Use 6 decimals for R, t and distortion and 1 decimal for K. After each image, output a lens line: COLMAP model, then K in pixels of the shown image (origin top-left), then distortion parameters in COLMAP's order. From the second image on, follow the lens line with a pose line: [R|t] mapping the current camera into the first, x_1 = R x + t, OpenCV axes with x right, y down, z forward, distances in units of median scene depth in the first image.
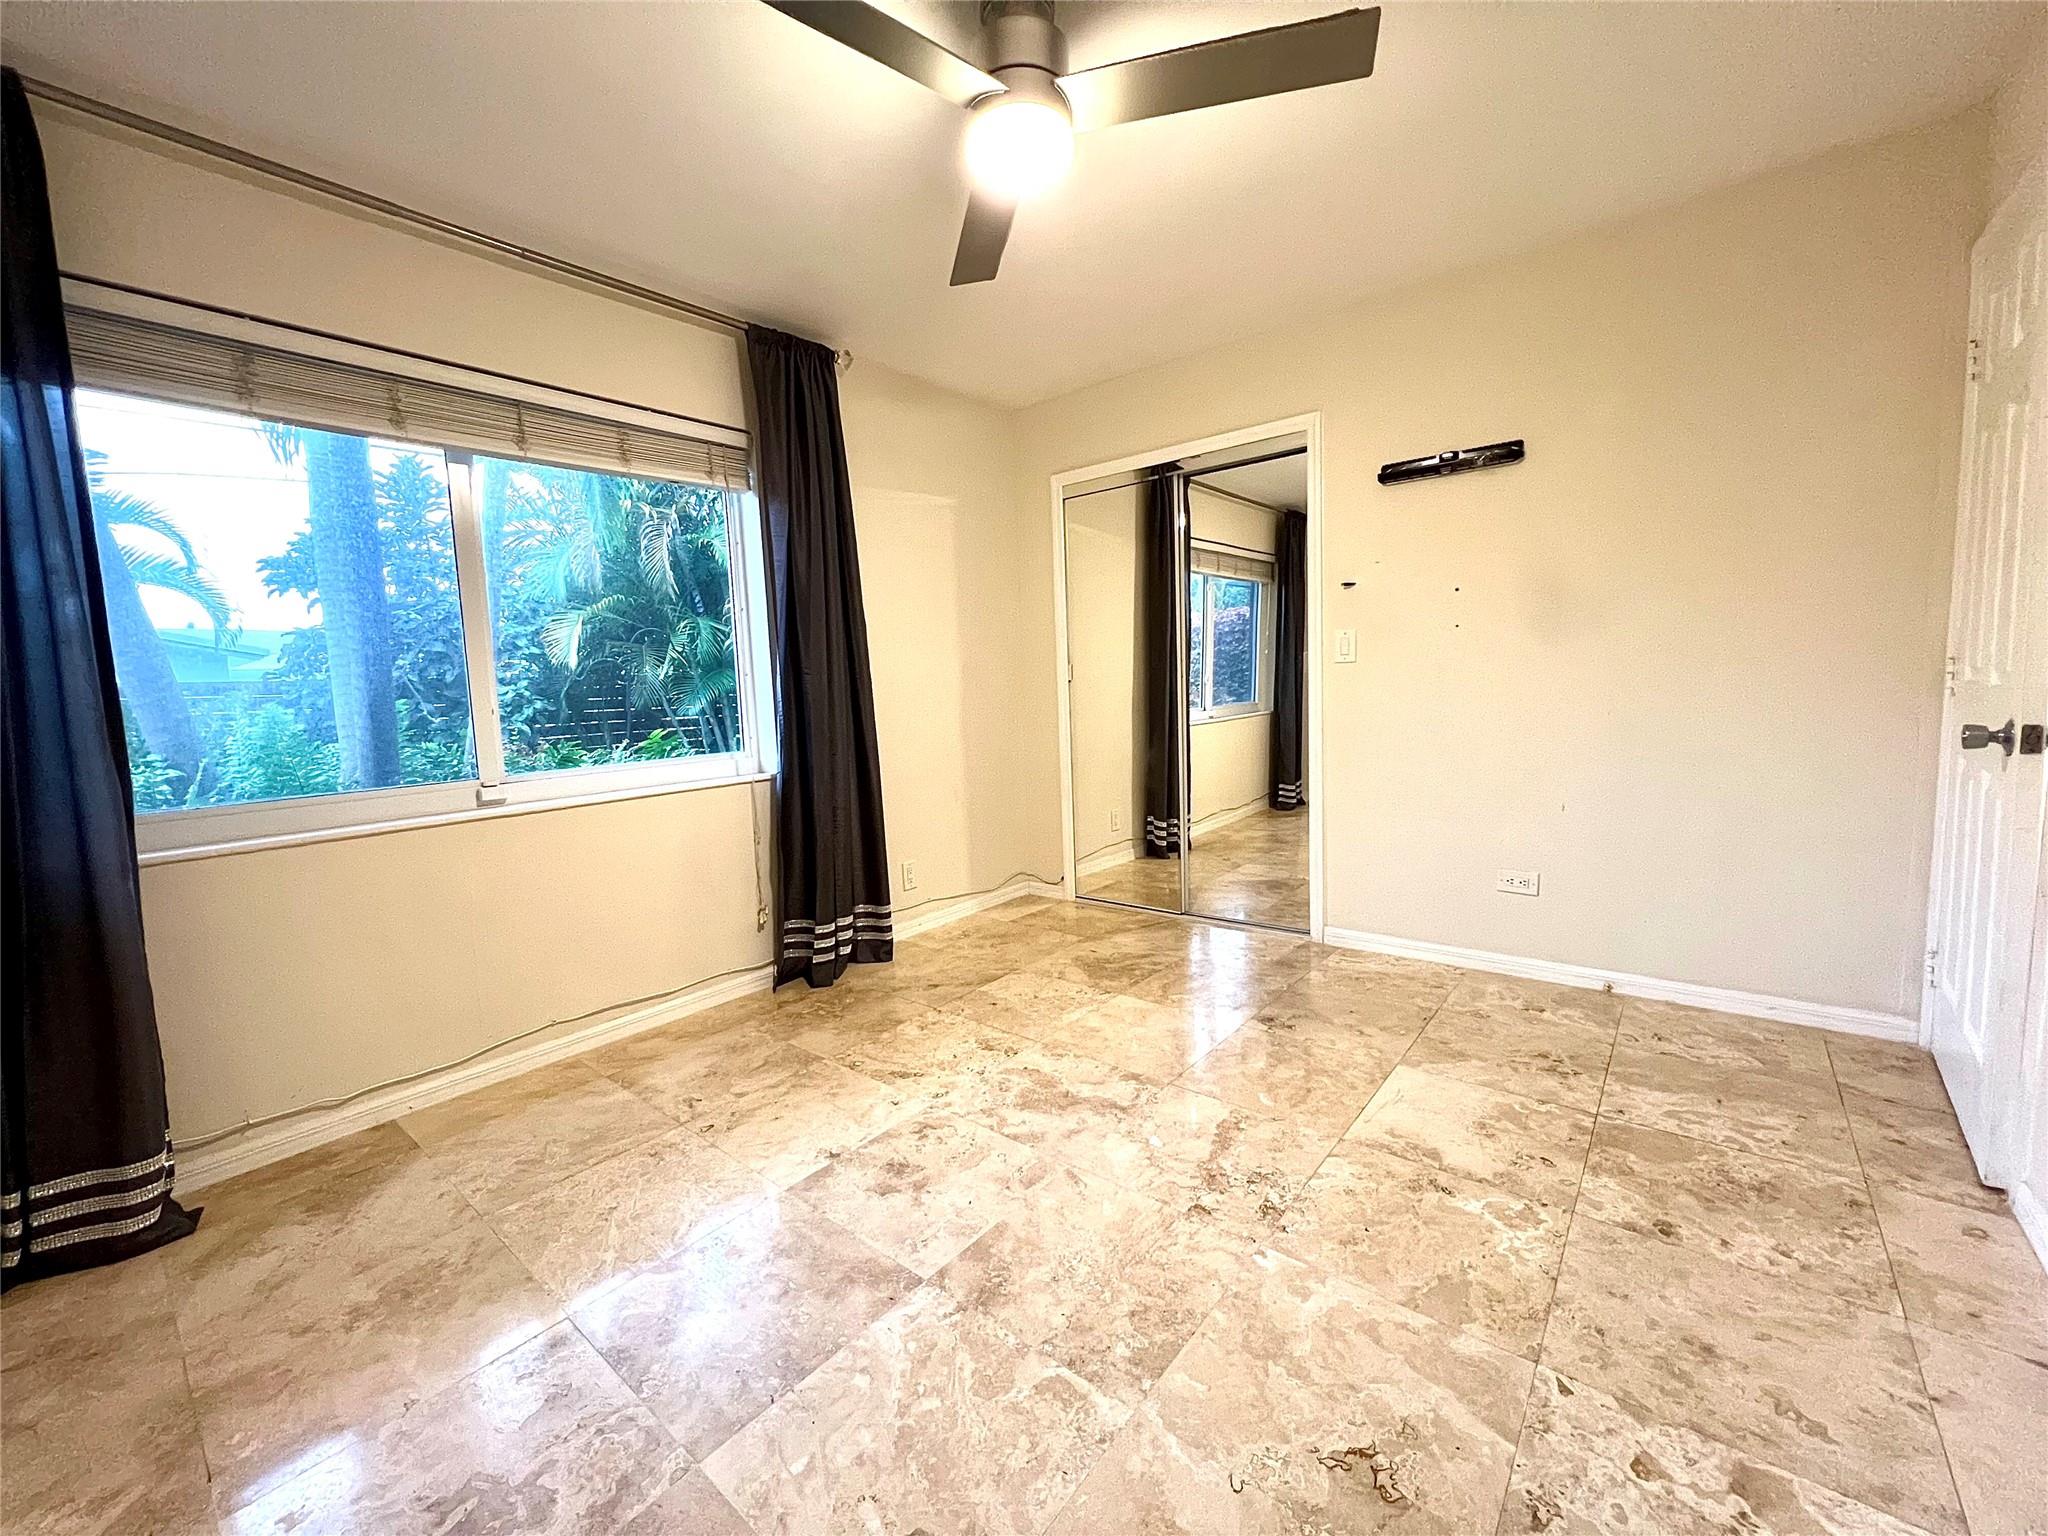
lens RADIAL K [[815.6, 0, 1017.0], [0, 815.6, 763.5], [0, 0, 1]] dist [-0.004483, 0.001198]
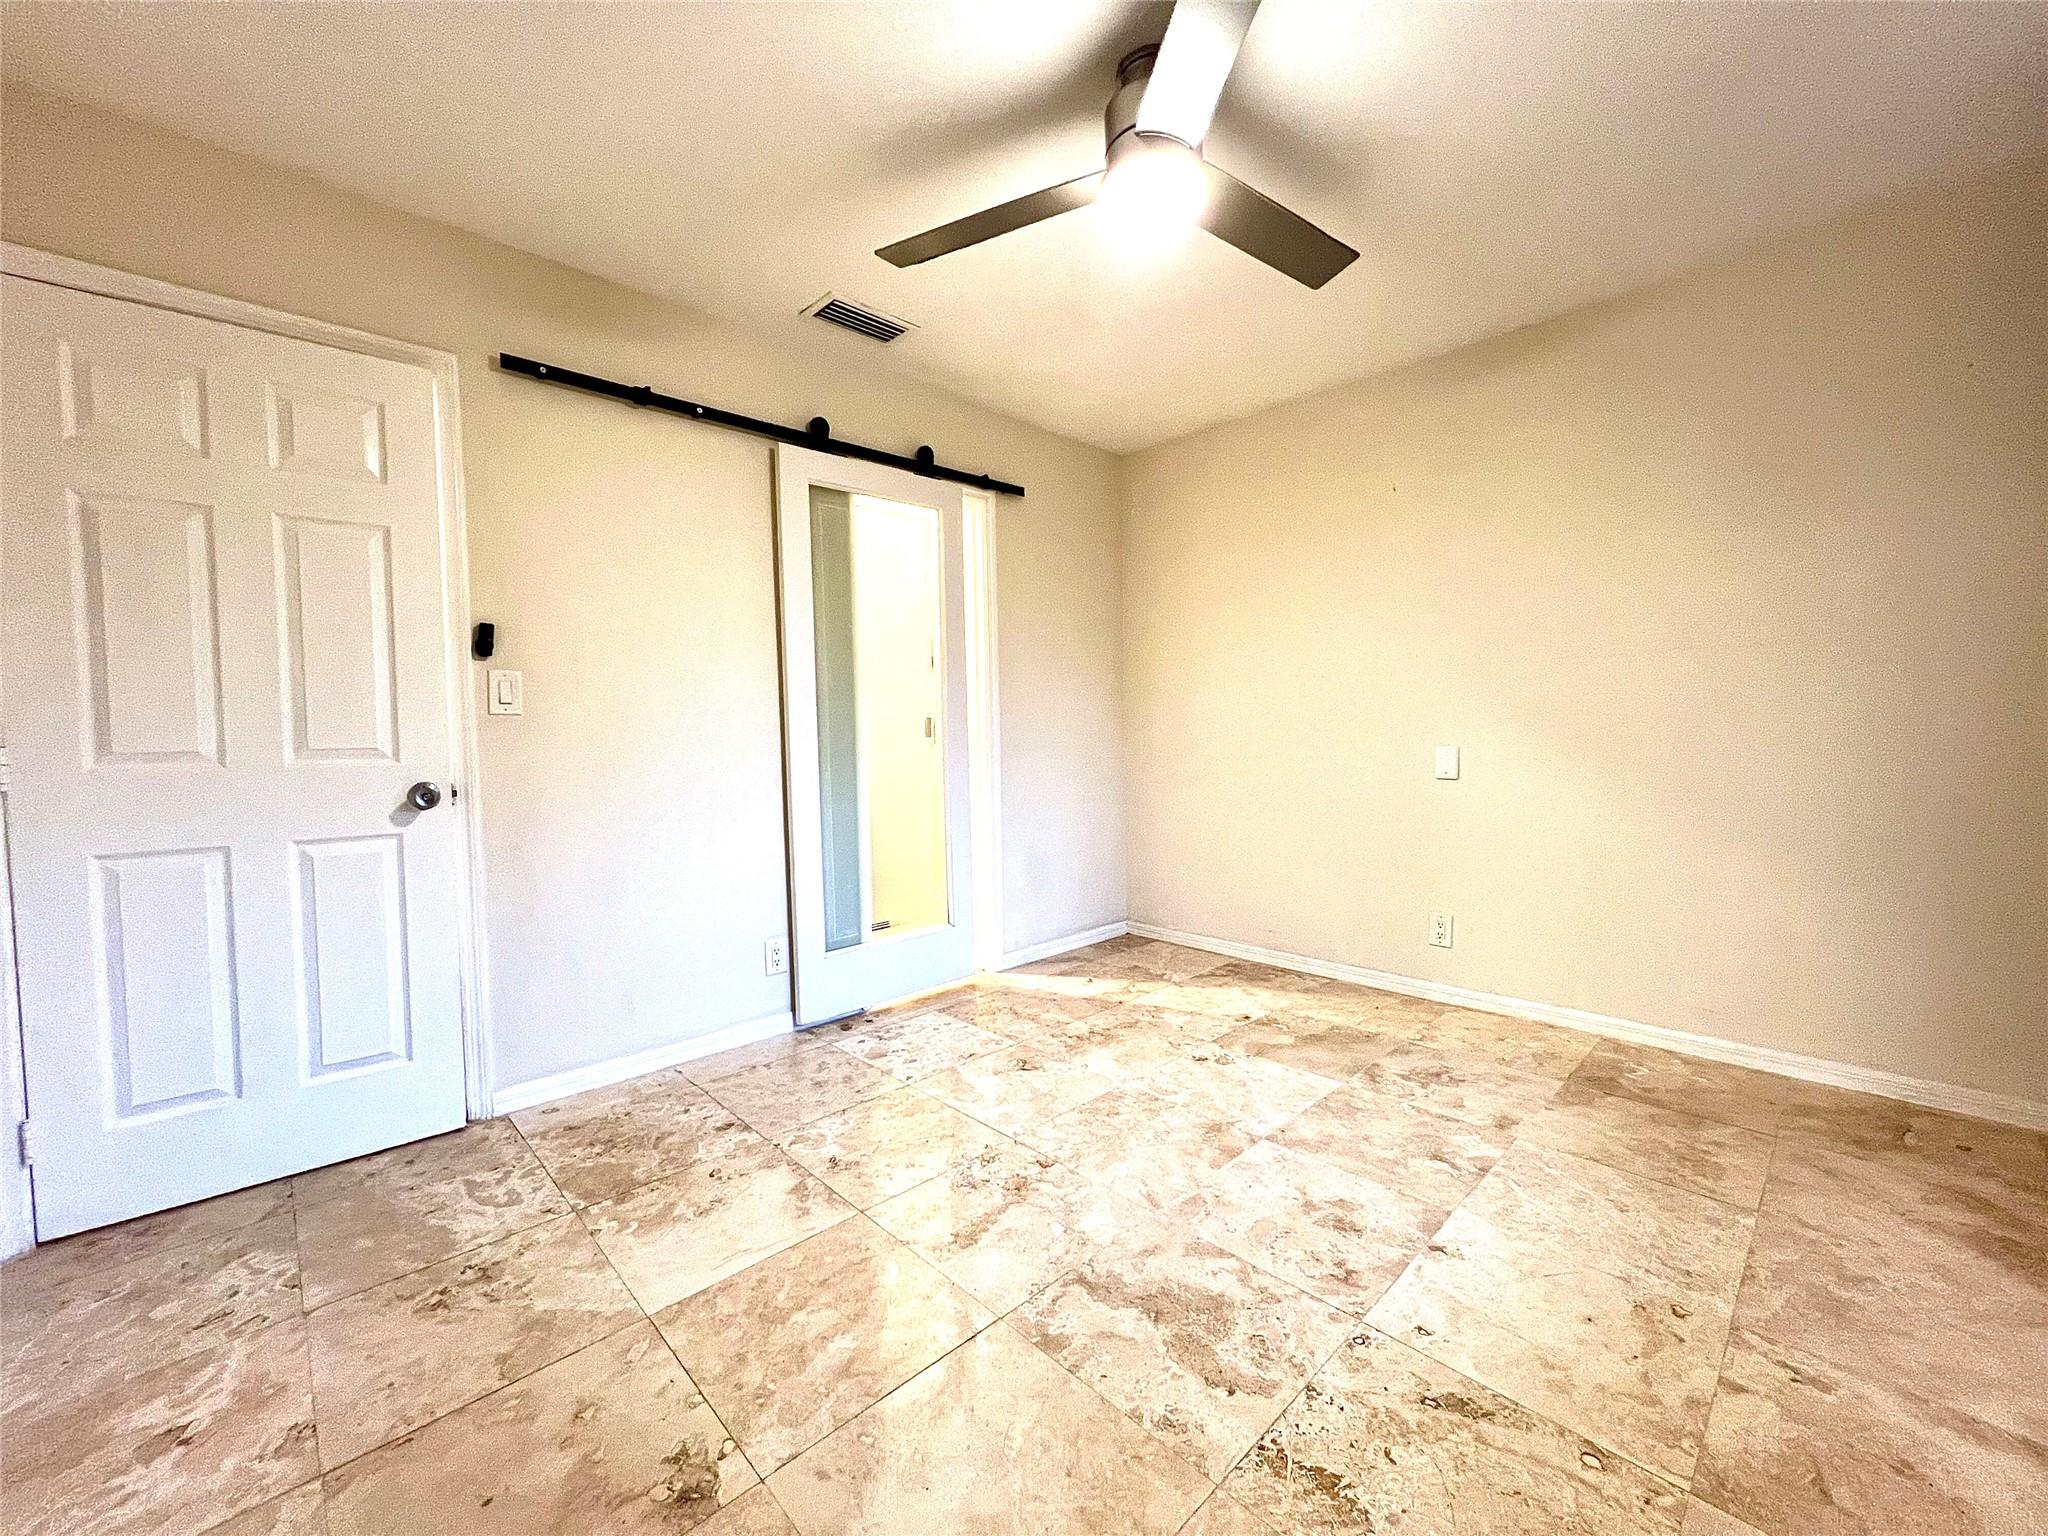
lens RADIAL K [[815.6, 0, 1022.8], [0, 815.6, 759.1], [0, 0, 1]] dist [-0.004483, 0.001198]
pose [[-0.992074, 0.055515, 0.112728, 0.075099], [0.070664, 0.988298, 0.135182, -0.159474], [-0.103904, 0.142076, -0.984387, 1.730021]]
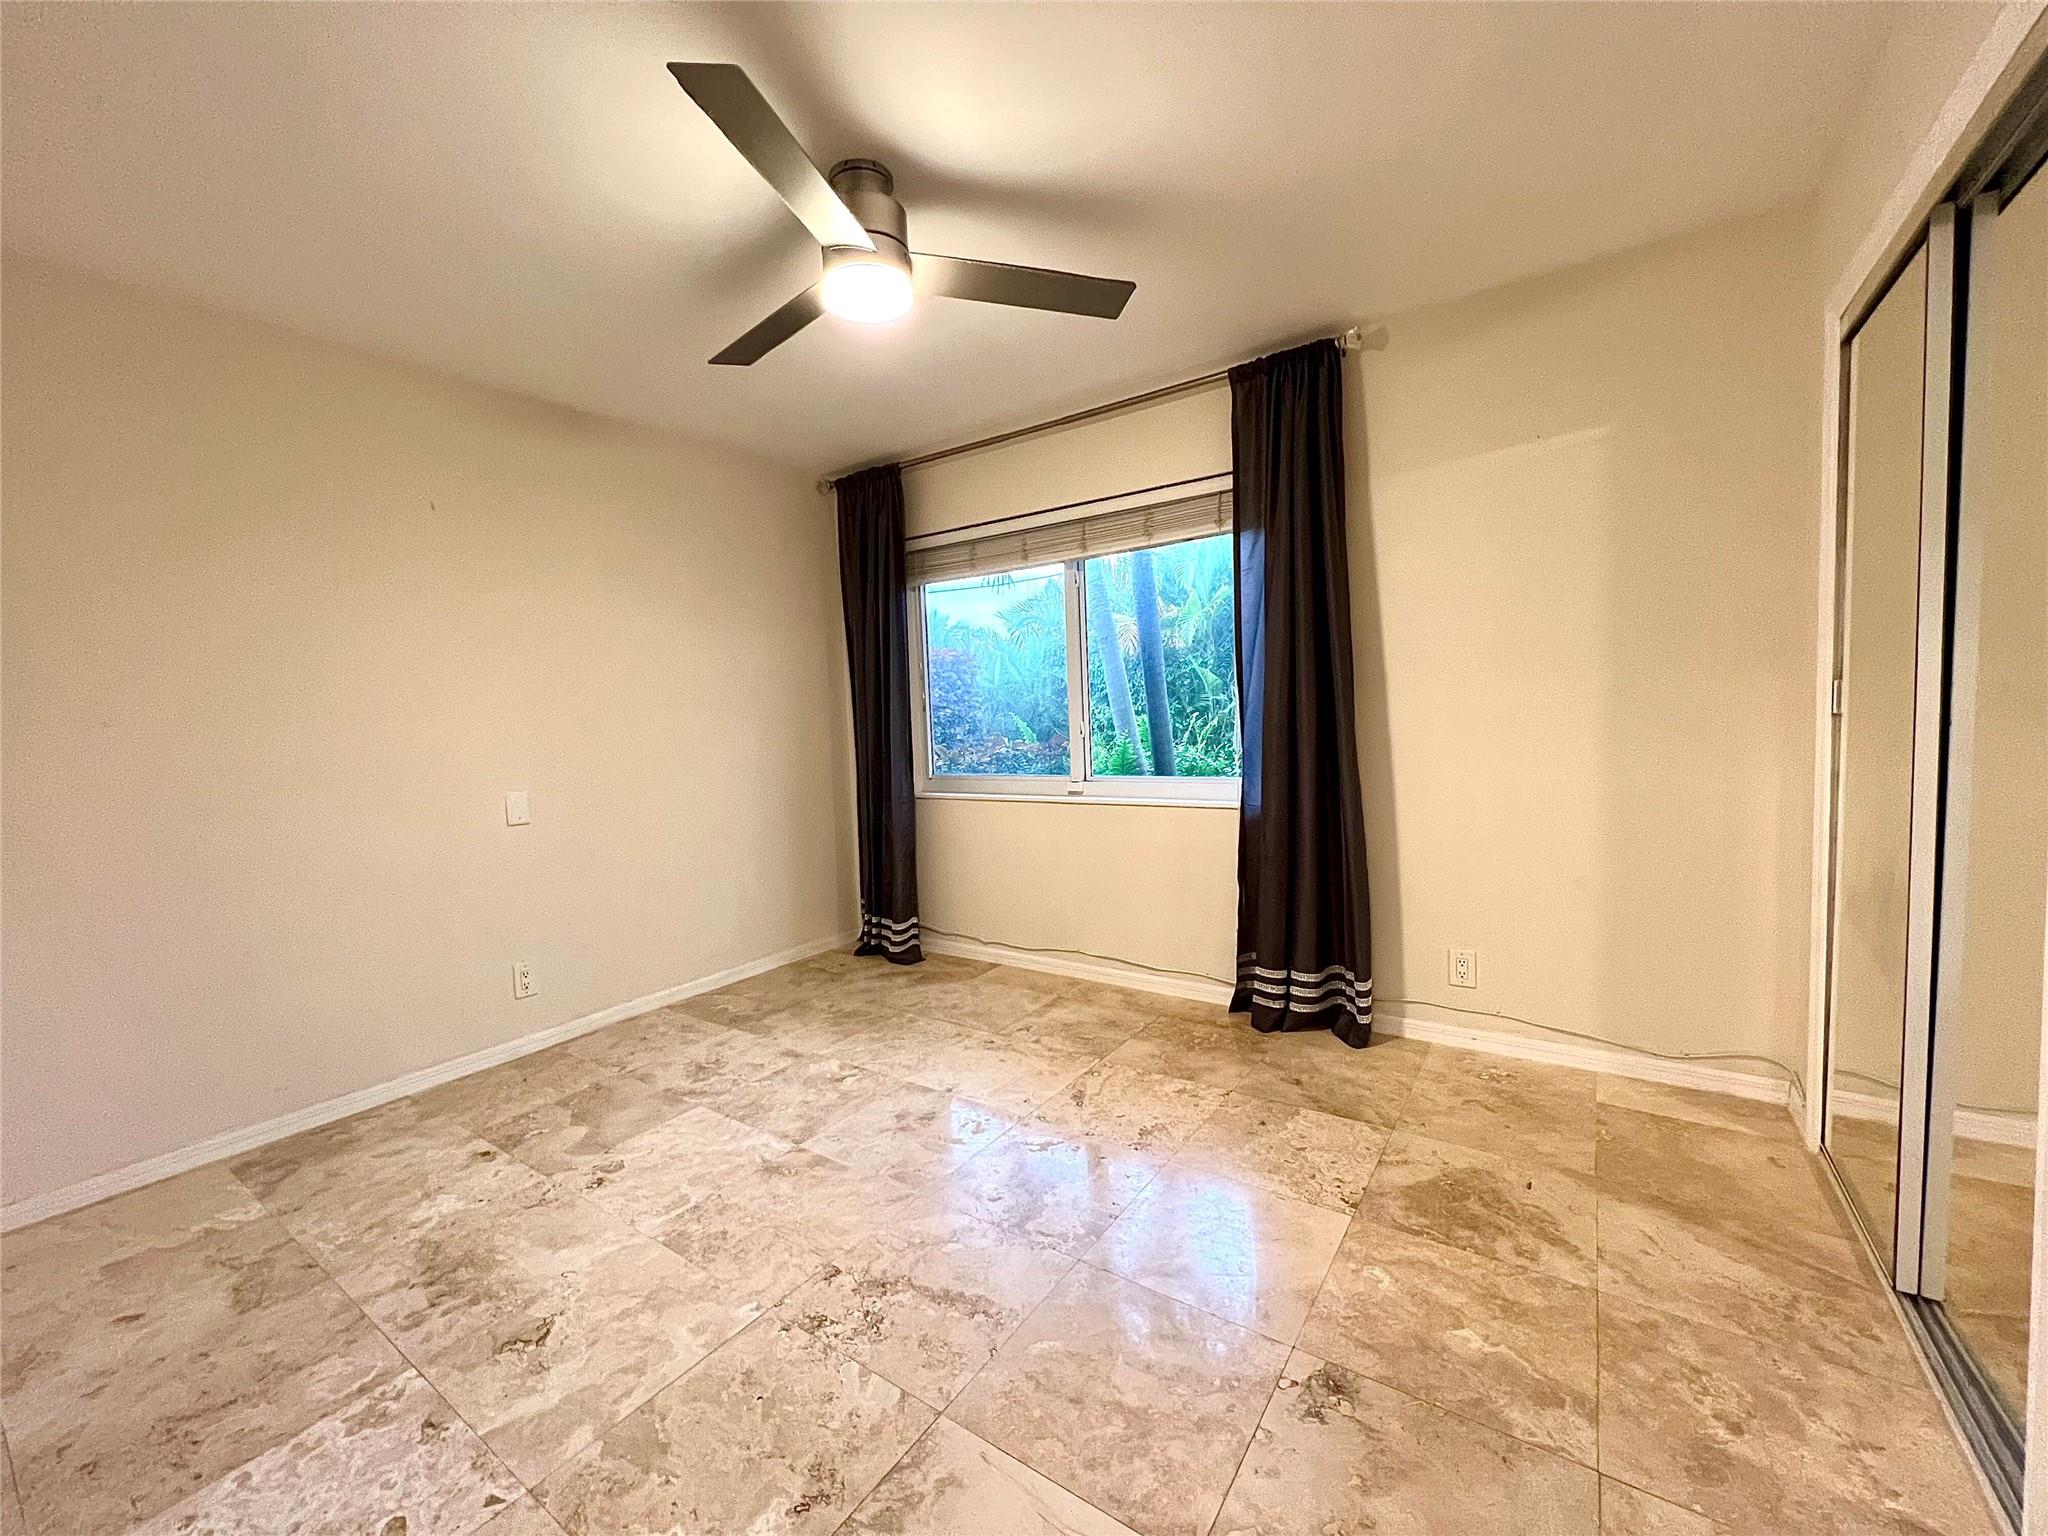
lens RADIAL K [[815.6, 0, 1016.2], [0, 815.6, 761.5], [0, 0, 1]] dist [-0.004483, 0.001198]
pose [[0.089099, 0.098340, -0.991156, 0.999987], [-0.064754, 0.993581, 0.092760, -0.170924], [0.993916, 0.055917, 0.094895, 0.913094]]
